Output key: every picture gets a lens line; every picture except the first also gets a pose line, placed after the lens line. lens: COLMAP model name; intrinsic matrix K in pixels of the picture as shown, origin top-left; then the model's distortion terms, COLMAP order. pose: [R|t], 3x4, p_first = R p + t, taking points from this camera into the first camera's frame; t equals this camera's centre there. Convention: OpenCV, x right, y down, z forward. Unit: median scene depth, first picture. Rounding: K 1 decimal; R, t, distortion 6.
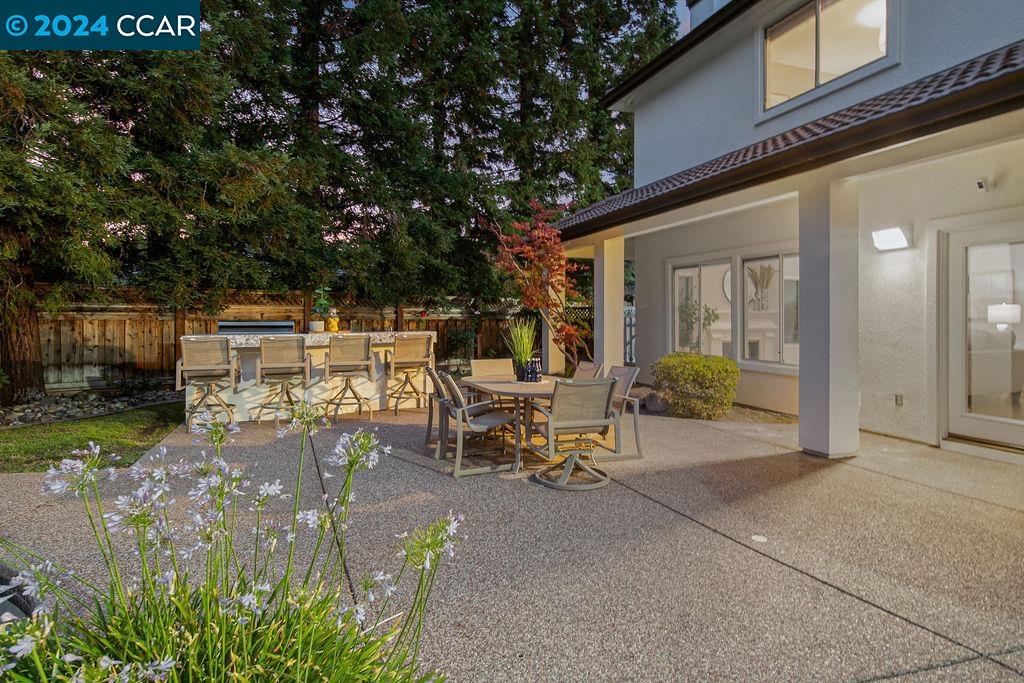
lens RADIAL K [[574.6, 0, 512.3], [0, 574.6, 326.4], [0, 0, 1]] dist [-0.001318, -0.000024]
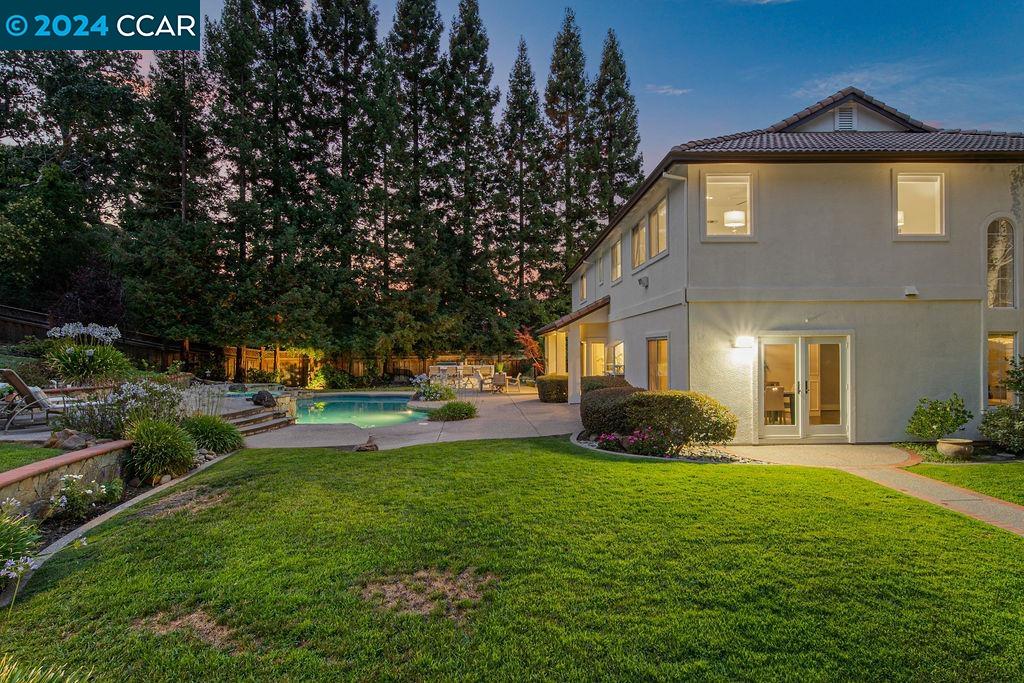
lens RADIAL K [[519.6, 0, 509.0], [0, 519.6, 357.1], [0, 0, 1]] dist [-0.001601, 0.000023]
pose [[0.951230, -0.004231, -0.308454, 0.814489], [0.003831, 0.999991, -0.001902, -0.029593], [0.308460, 0.000628, 0.951237, -1.726341]]
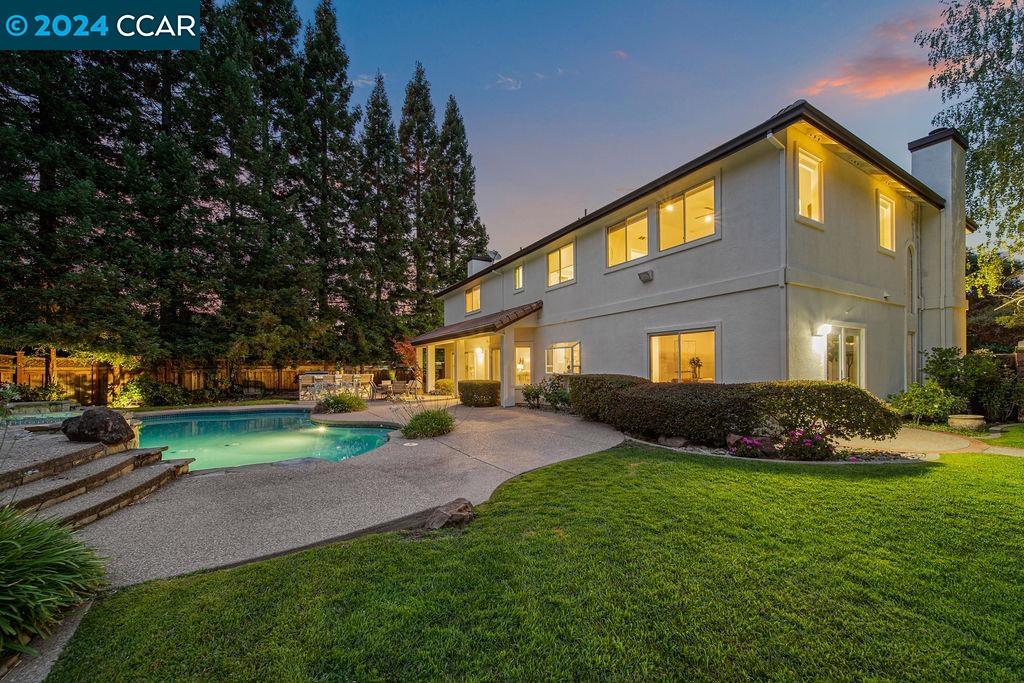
lens RADIAL K [[378.8, 0, 517.7], [0, 378.8, 369.5], [0, 0, 1]] dist [-0.000234, -0.000005]
pose [[0.980997, -0.012187, 0.193641, 0.241622], [0.014114, 0.999864, -0.008573, 0.013032], [-0.193510, 0.011143, 0.981035, -1.220299]]
